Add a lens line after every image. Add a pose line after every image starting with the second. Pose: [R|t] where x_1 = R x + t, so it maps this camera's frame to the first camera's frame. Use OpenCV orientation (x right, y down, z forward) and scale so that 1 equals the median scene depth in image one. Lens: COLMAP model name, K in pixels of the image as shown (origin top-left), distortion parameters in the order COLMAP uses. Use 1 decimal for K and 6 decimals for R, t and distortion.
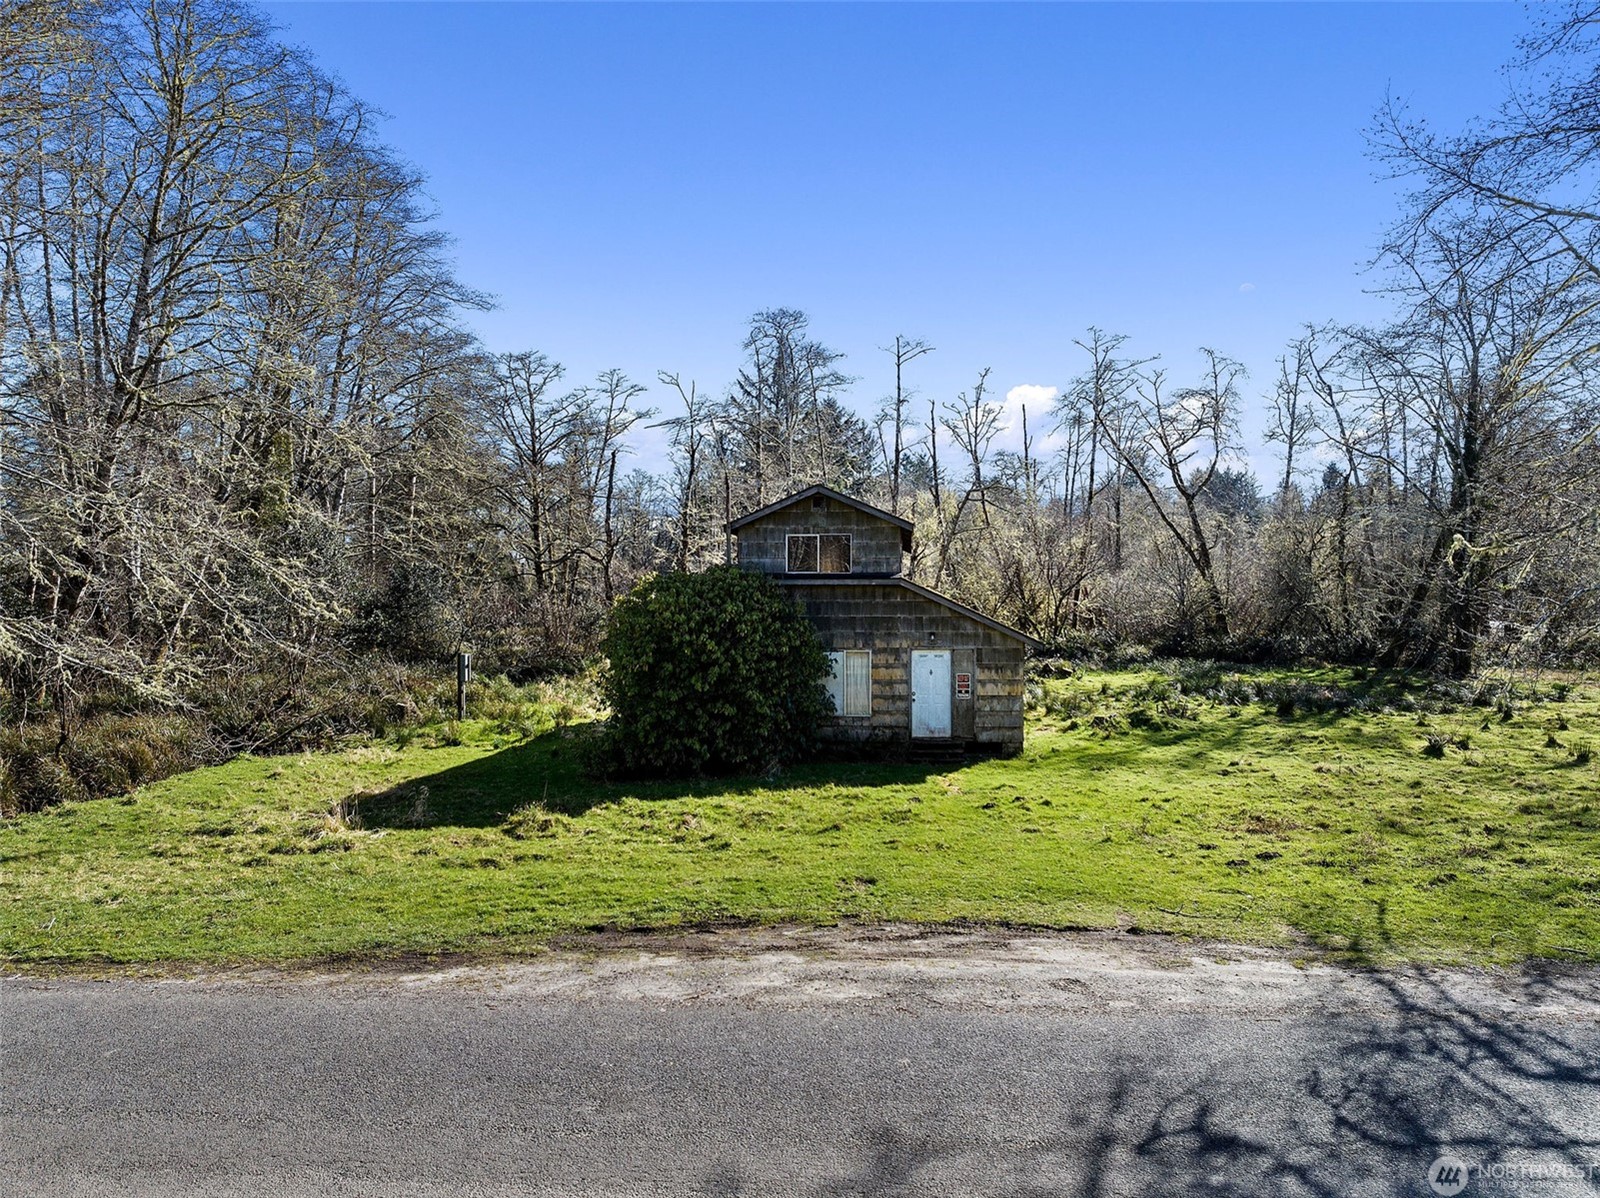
lens RADIAL K [[1121.6, 0, 800.0], [0, 1121.6, 599.0], [0, 0, 1]] dist [-0.038584, 0.003417]
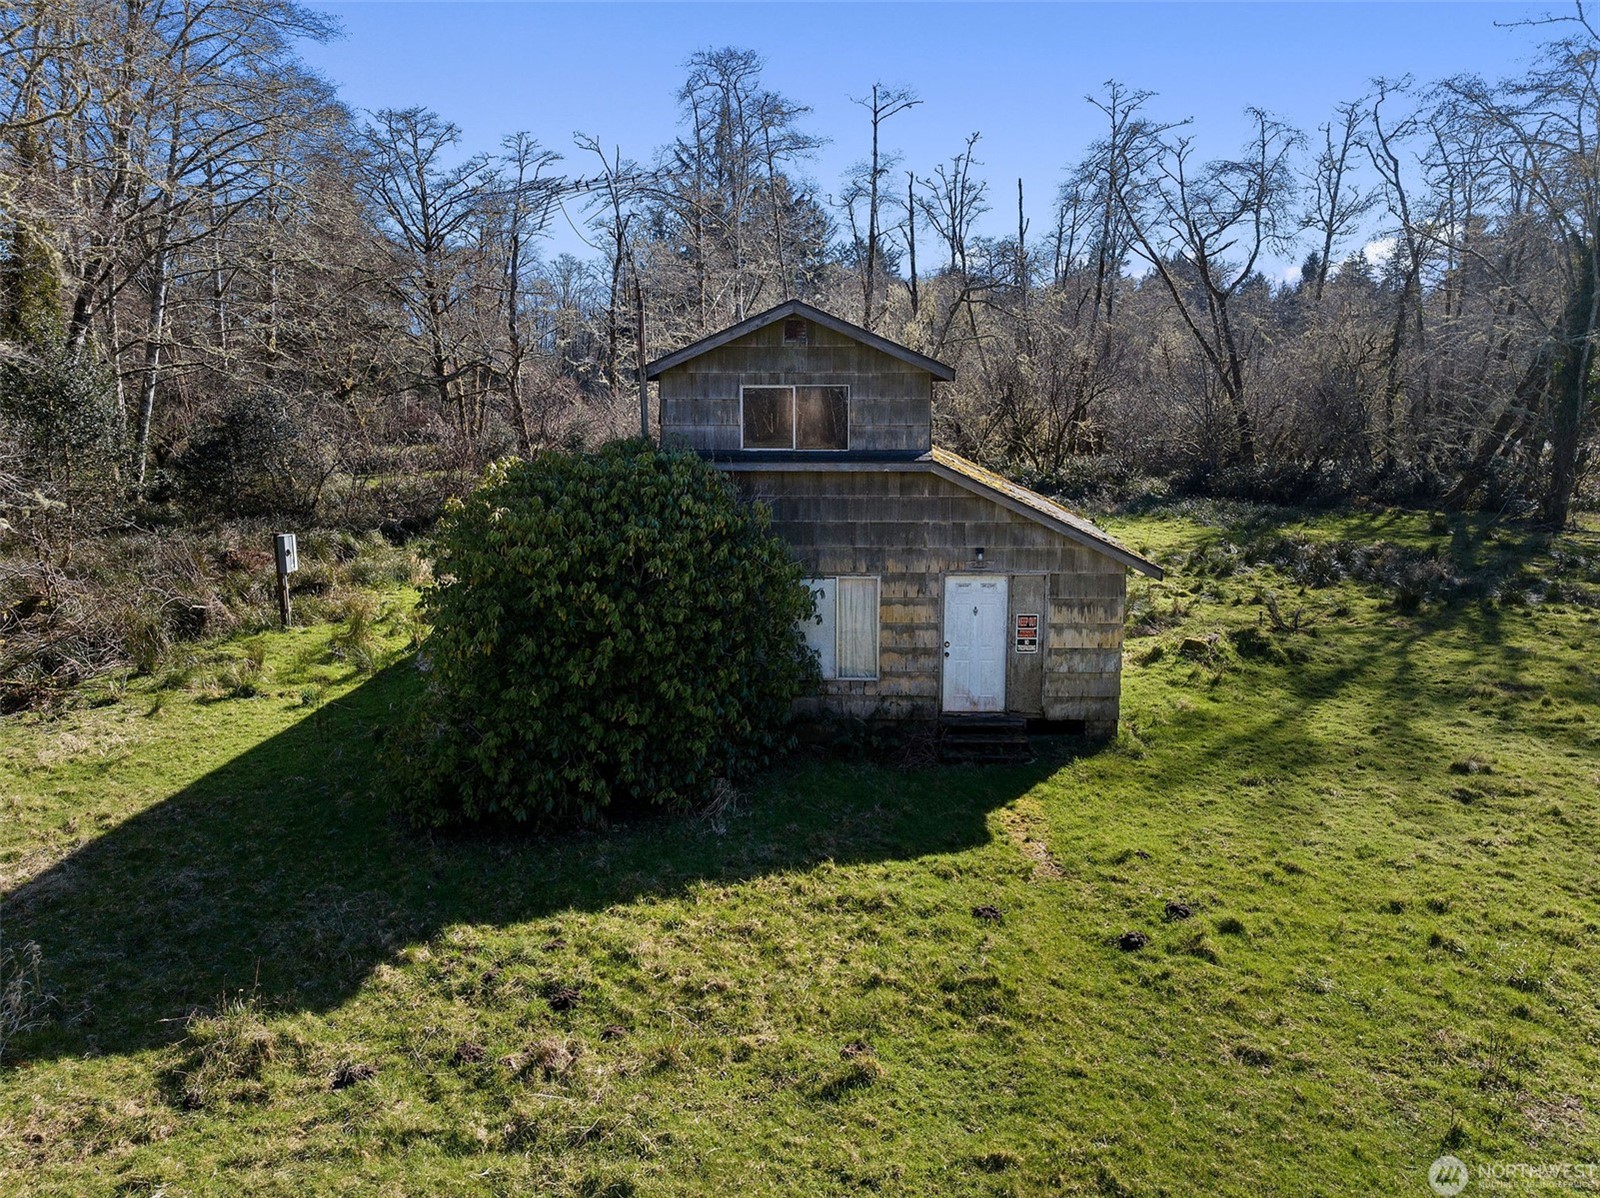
lens RADIAL K [[1121.6, 0, 800.0], [0, 1121.6, 599.0], [0, 0, 1]] dist [-0.038584, 0.003417]
pose [[0.998858, -0.008798, 0.046961, -0.009651], [0.000021, 0.982980, 0.183713, -0.055257], [-0.047779, -0.183502, 0.981858, 0.391619]]
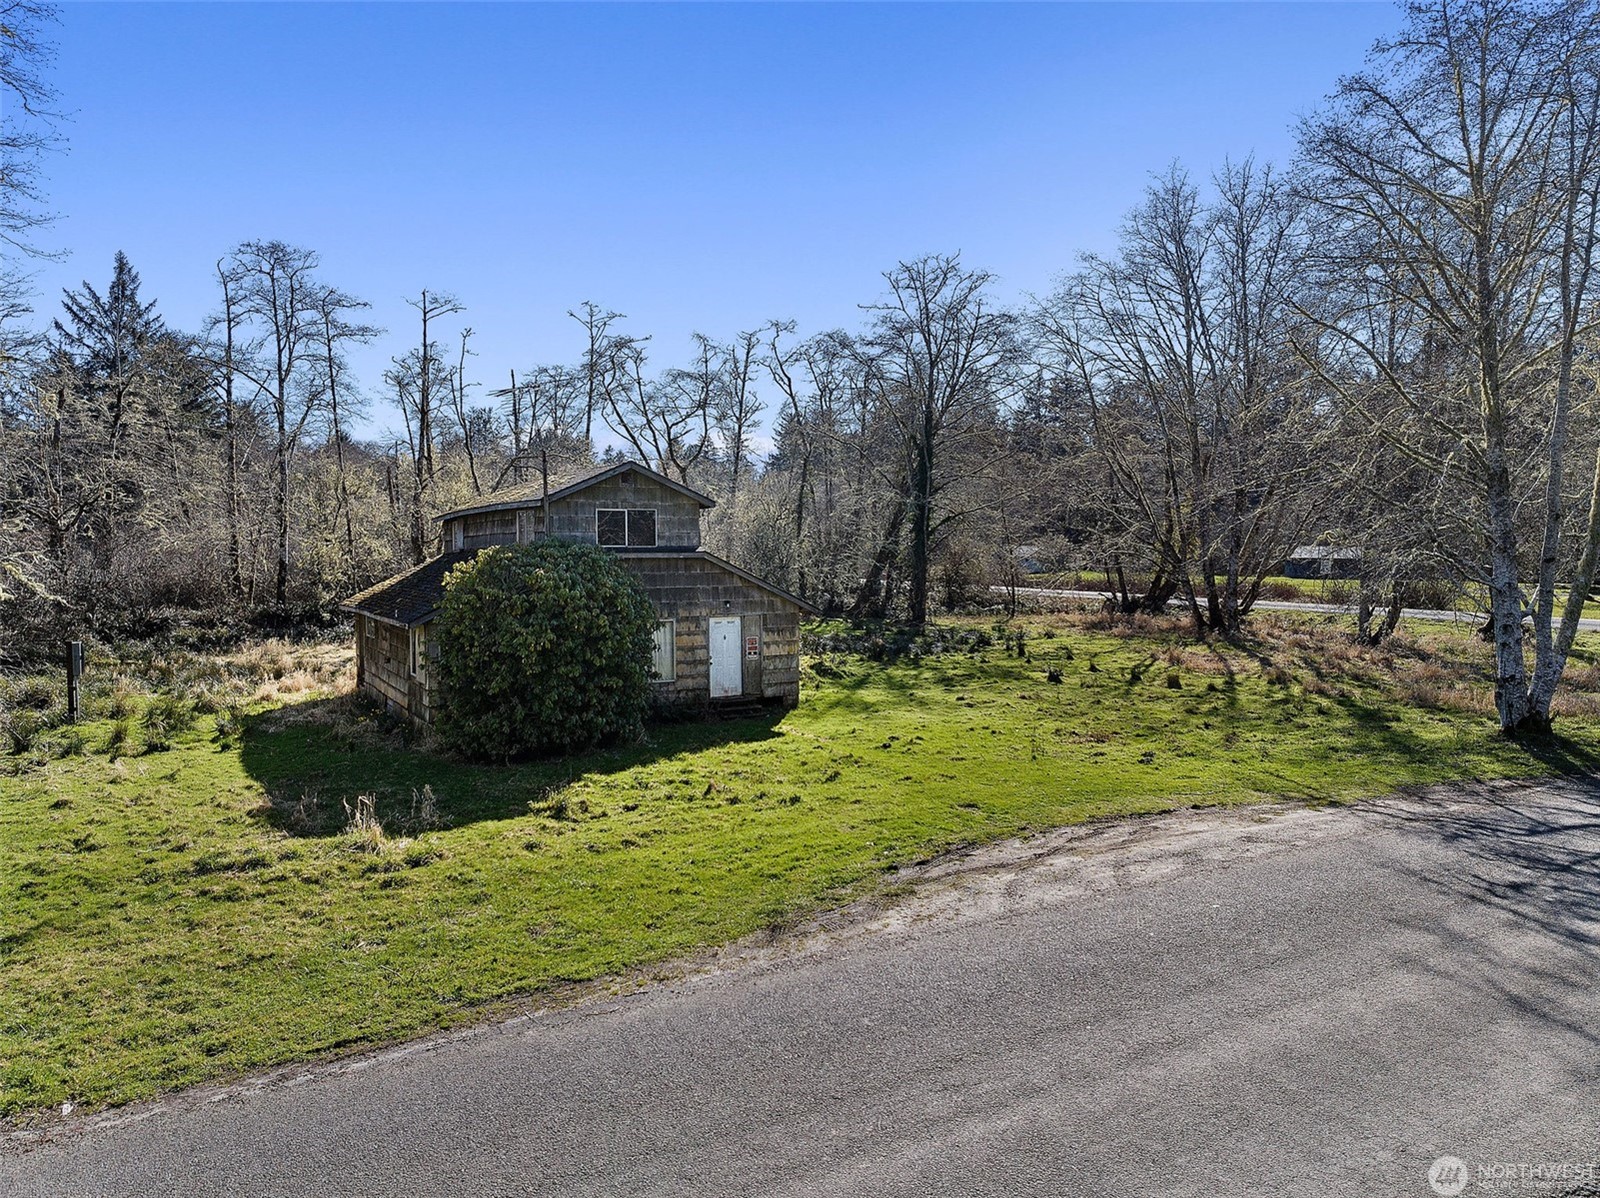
lens RADIAL K [[1121.6, 0, 800.0], [0, 1121.6, 599.0], [0, 0, 1]] dist [-0.038584, 0.003417]
pose [[0.825376, -0.026026, 0.563983, -0.437023], [0.005616, 0.999266, 0.037894, -0.013116], [-0.564555, -0.028110, 0.824917, 0.054103]]
